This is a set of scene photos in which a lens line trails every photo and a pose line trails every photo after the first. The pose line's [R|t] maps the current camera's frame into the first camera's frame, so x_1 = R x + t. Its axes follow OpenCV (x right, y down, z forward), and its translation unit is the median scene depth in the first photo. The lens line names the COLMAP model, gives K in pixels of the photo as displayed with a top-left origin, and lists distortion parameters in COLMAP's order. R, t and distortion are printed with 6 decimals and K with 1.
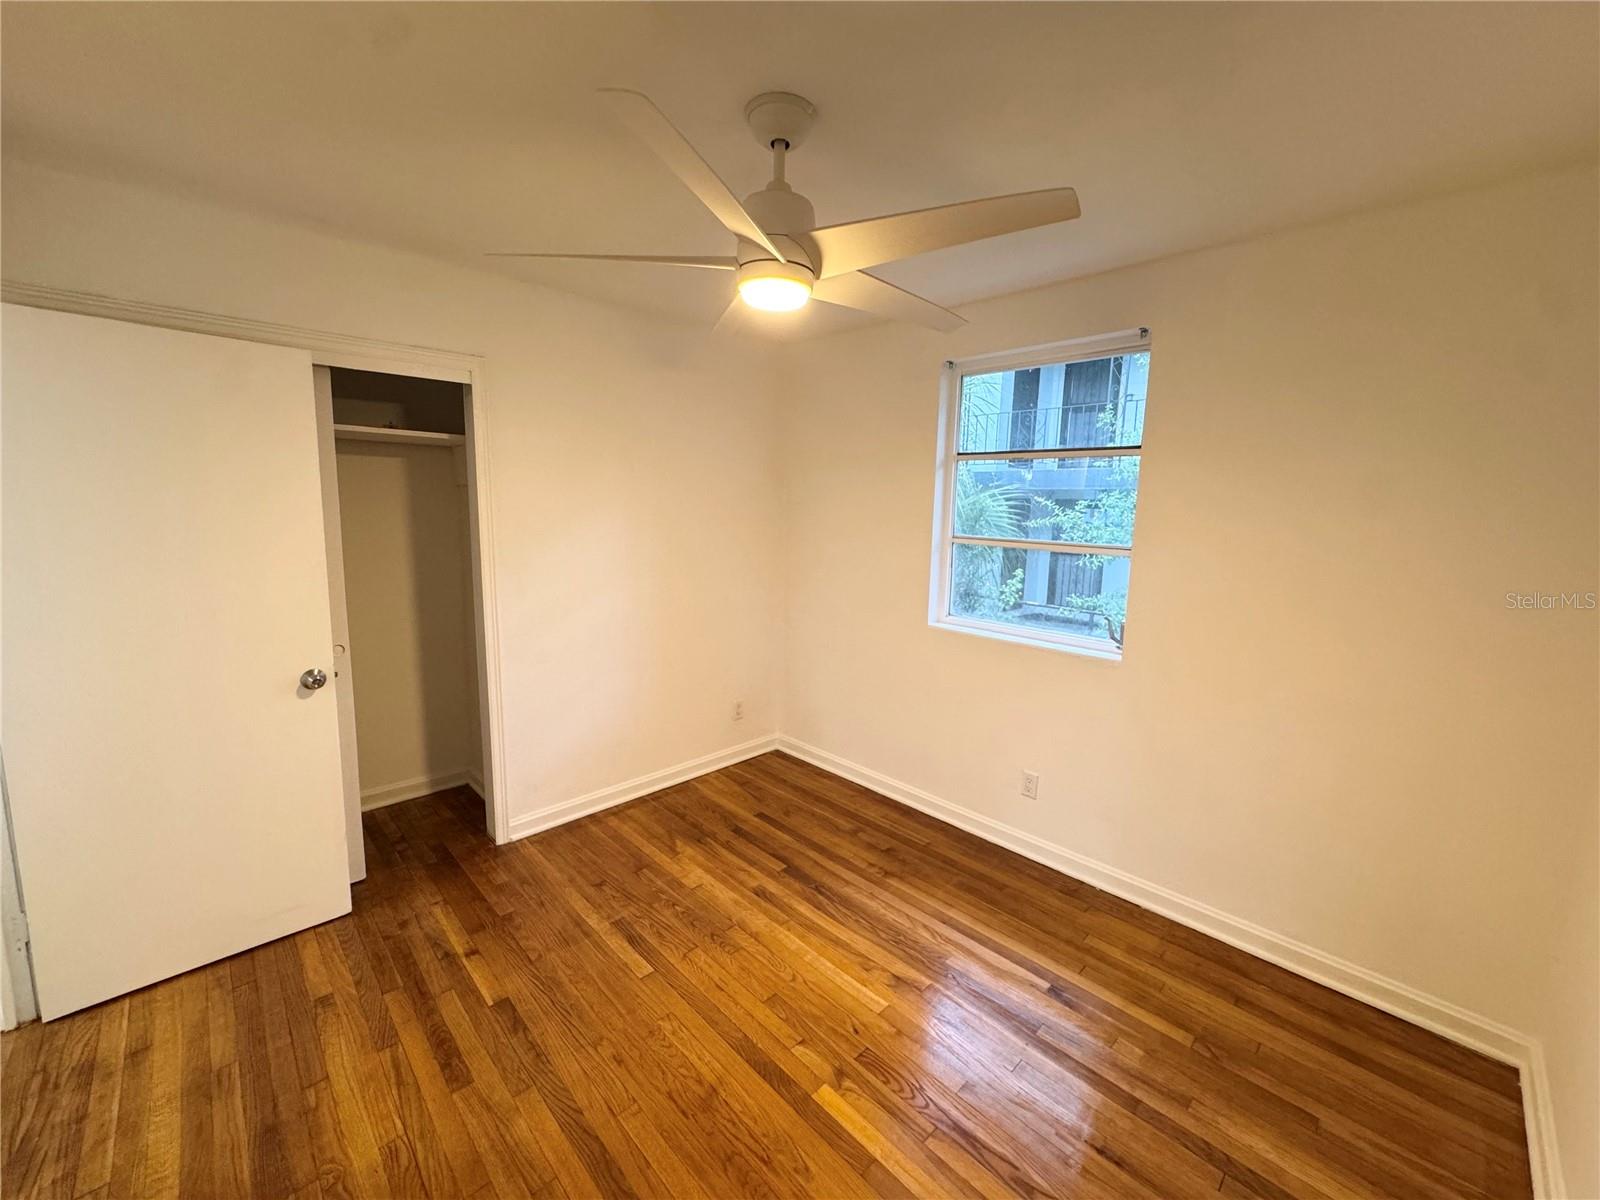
lens RADIAL K [[636.8, 0, 799.1], [0, 636.8, 593.4], [0, 0, 1]] dist [-0.002176, 0.000653]
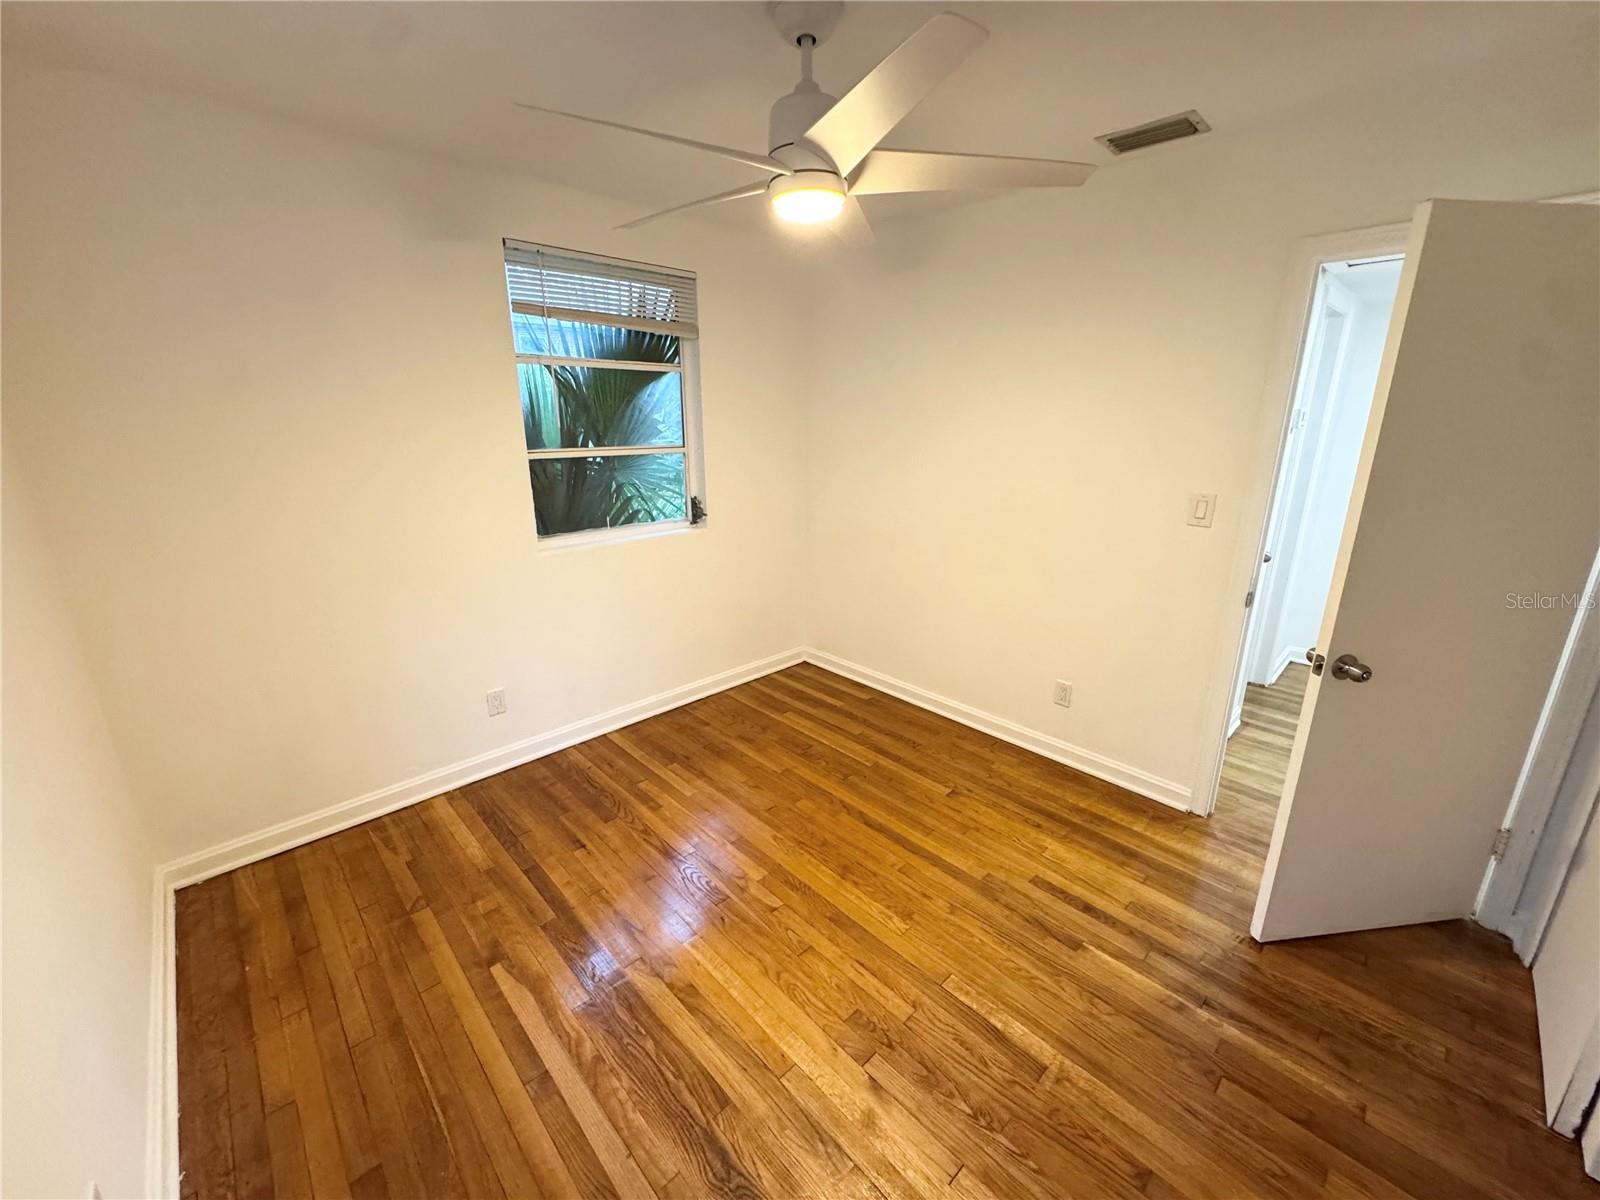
lens RADIAL K [[636.8, 0, 799.1], [0, 636.8, 593.4], [0, 0, 1]] dist [-0.002176, 0.000653]
pose [[-0.999770, -0.021426, 0.000114, -0.028413], [-0.019568, 0.915189, 0.402551, -0.255615], [-0.008730, 0.402456, -0.915398, 1.760772]]
